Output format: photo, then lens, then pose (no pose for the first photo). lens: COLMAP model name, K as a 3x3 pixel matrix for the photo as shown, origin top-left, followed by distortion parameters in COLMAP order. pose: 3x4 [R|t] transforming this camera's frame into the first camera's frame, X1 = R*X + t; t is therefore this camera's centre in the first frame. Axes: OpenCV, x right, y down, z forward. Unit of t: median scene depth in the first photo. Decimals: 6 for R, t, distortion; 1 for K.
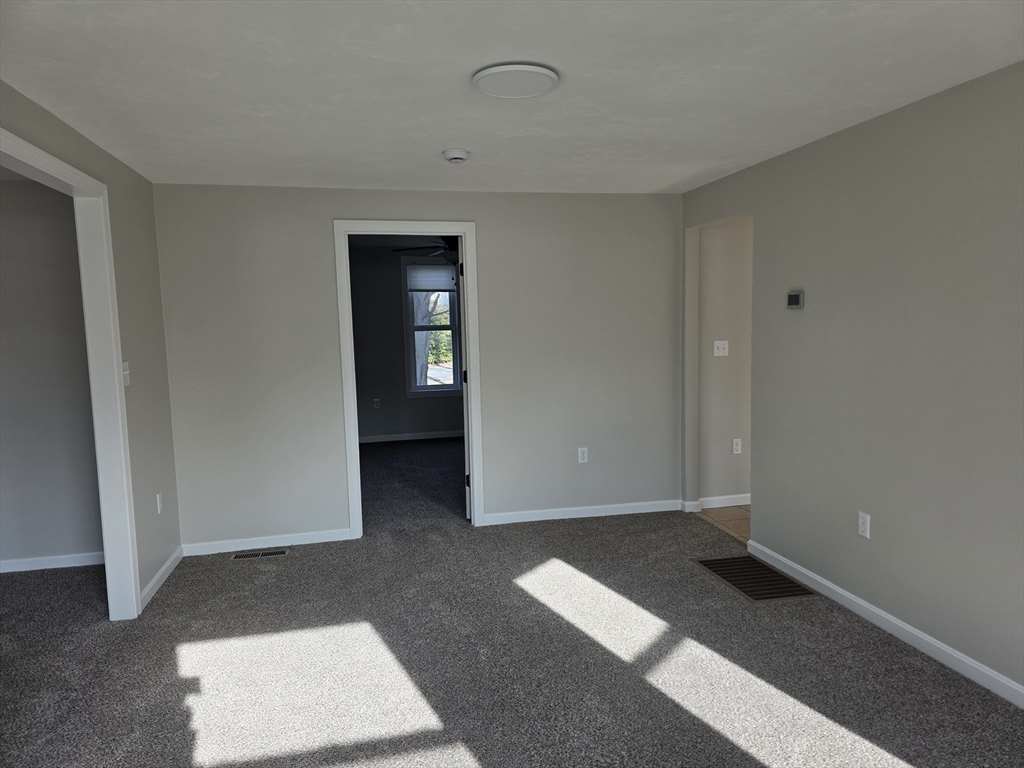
lens RADIAL K [[685.8, 0, 513.5], [0, 685.8, 384.9], [0, 0, 1]] dist [0.058427, -0.058408]
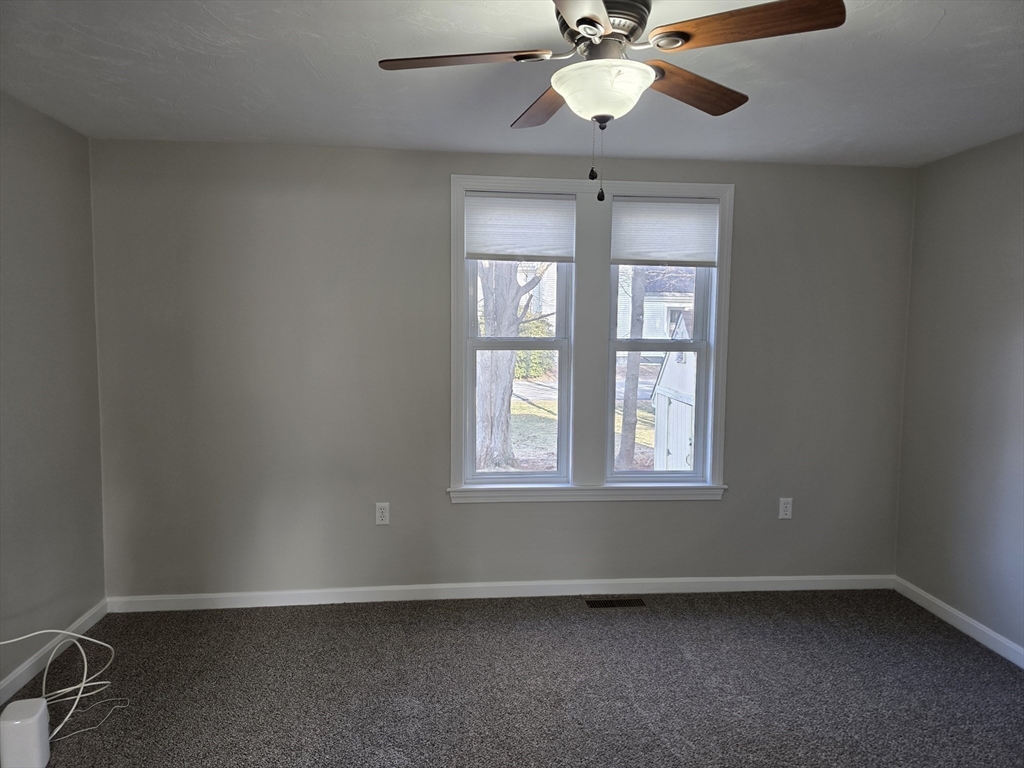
lens RADIAL K [[685.8, 0, 510.4], [0, 685.8, 384.2], [0, 0, 1]] dist [0.058427, -0.058408]
pose [[0.990369, 0.043769, -0.131353, -0.062133], [-0.045907, 0.998857, -0.013288, -0.050091], [0.130621, 0.019190, 0.991247, 0.553430]]
